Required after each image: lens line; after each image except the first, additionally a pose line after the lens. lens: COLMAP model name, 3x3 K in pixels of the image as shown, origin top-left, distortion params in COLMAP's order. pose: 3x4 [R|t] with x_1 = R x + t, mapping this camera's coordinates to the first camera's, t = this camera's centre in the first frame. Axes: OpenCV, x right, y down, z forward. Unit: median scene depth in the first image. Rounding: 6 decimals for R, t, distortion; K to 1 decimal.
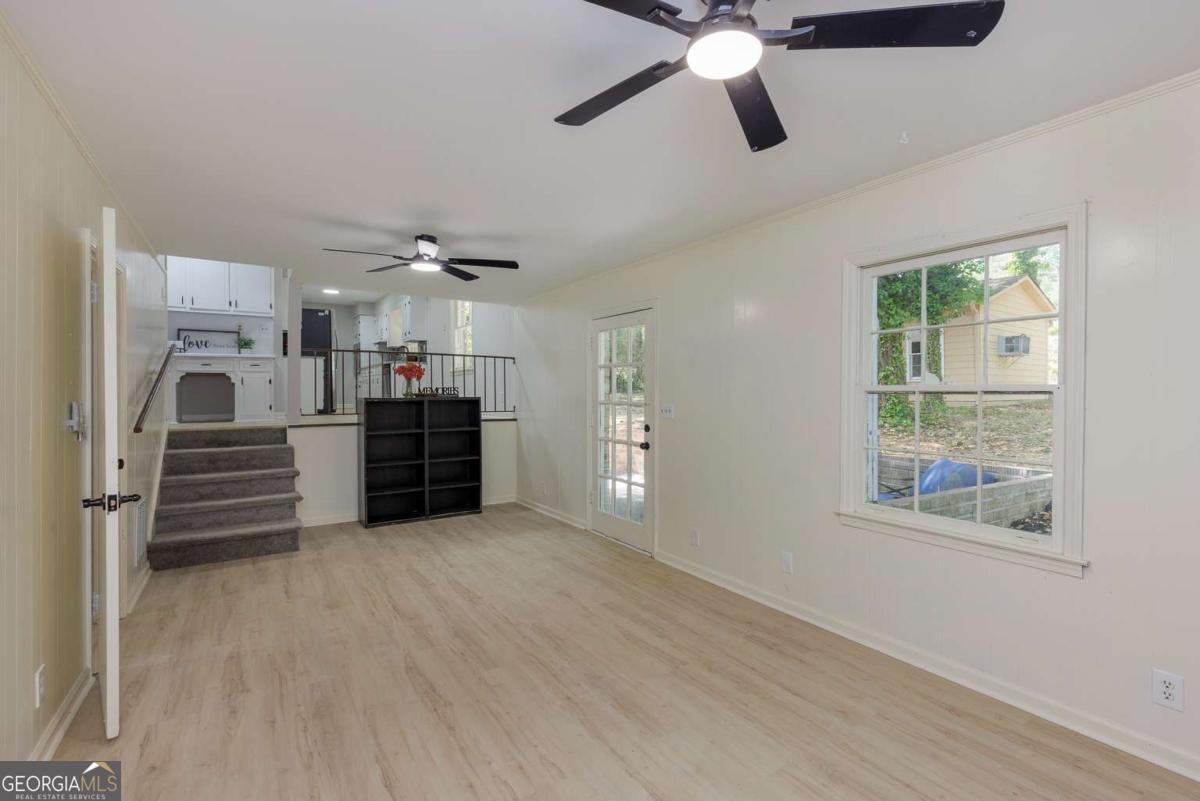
lens RADIAL K [[533.7, 0, 601.0], [0, 533.7, 397.1], [0, 0, 1]] dist [0.004963, -0.000894]
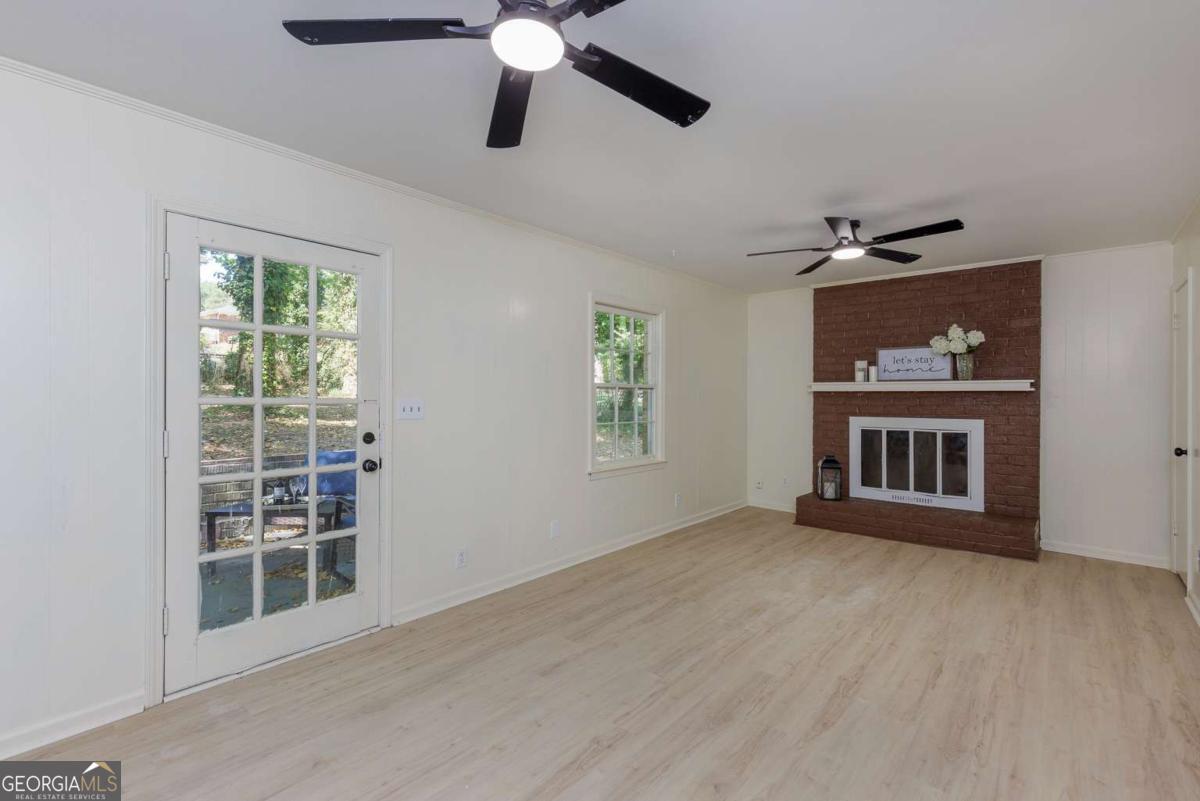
lens RADIAL K [[533.7, 0, 598.0], [0, 533.7, 397.2], [0, 0, 1]] dist [0.004963, -0.000894]
pose [[-0.260141, -0.007629, 0.965540, -0.950069], [0.002547, 0.999960, 0.008588, 0.006451], [-0.965567, 0.004693, -0.260112, 1.402517]]
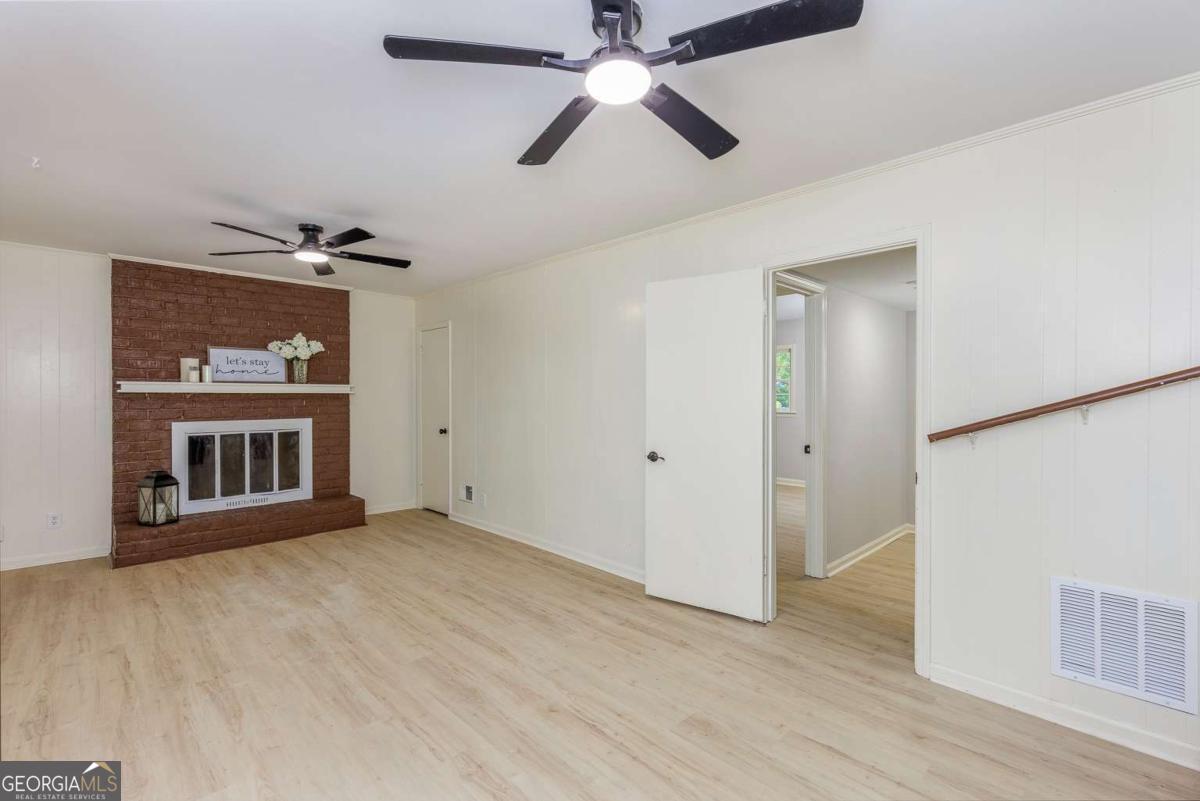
lens RADIAL K [[533.7, 0, 600.4], [0, 533.7, 398.7], [0, 0, 1]] dist [0.004963, -0.000894]
pose [[-0.981416, -0.002566, -0.191876, -0.313092], [-0.004536, 0.999941, 0.009828, 0.000362], [0.191839, 0.010516, -0.981370, 1.882366]]
